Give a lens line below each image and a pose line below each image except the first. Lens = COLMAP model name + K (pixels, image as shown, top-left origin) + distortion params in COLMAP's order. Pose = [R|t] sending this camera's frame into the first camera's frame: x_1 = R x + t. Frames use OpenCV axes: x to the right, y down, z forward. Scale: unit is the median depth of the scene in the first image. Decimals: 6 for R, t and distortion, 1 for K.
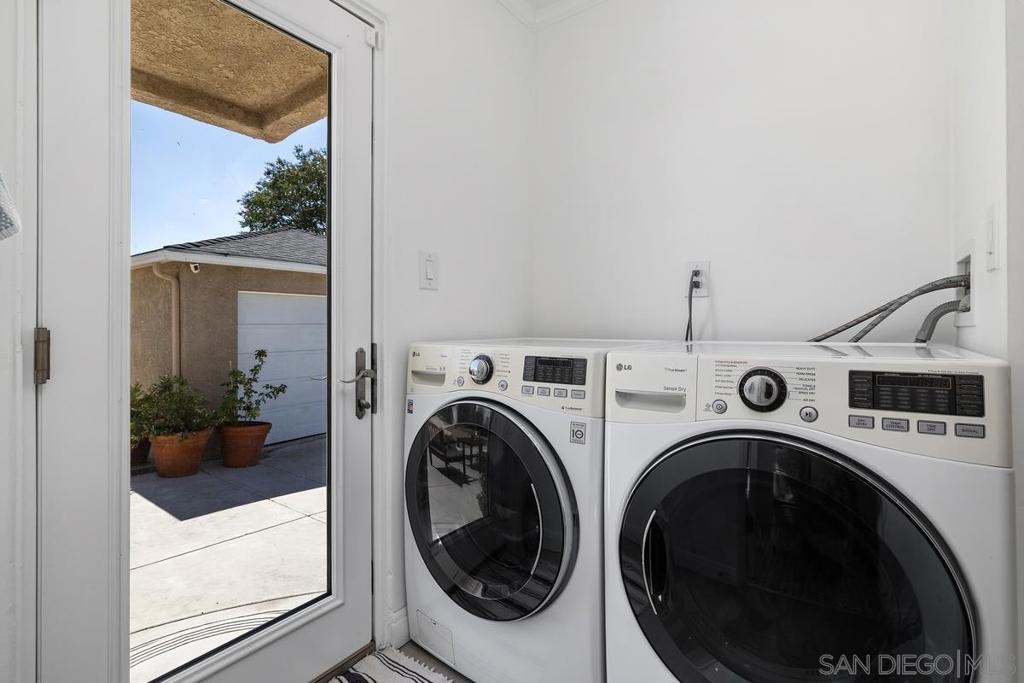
lens RADIAL K [[469.8, 0, 512.8], [0, 469.8, 335.4], [0, 0, 1]] dist [0.000609, -0.000364]
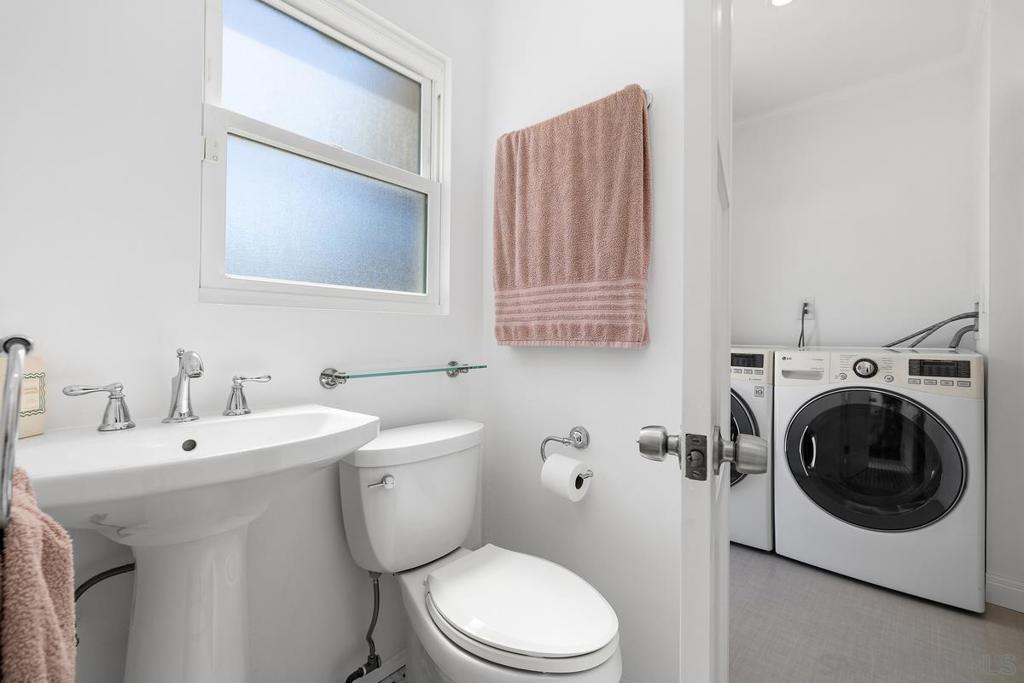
lens RADIAL K [[441.0, 0, 510.6], [0, 441.0, 343.3], [0, 0, 1]] dist [0.000708, 0.000339]
pose [[0.994262, 0.007891, -0.106684, -0.738990], [-0.007252, 0.999953, 0.006382, -0.001271], [0.106730, -0.005572, 0.994272, -1.008040]]
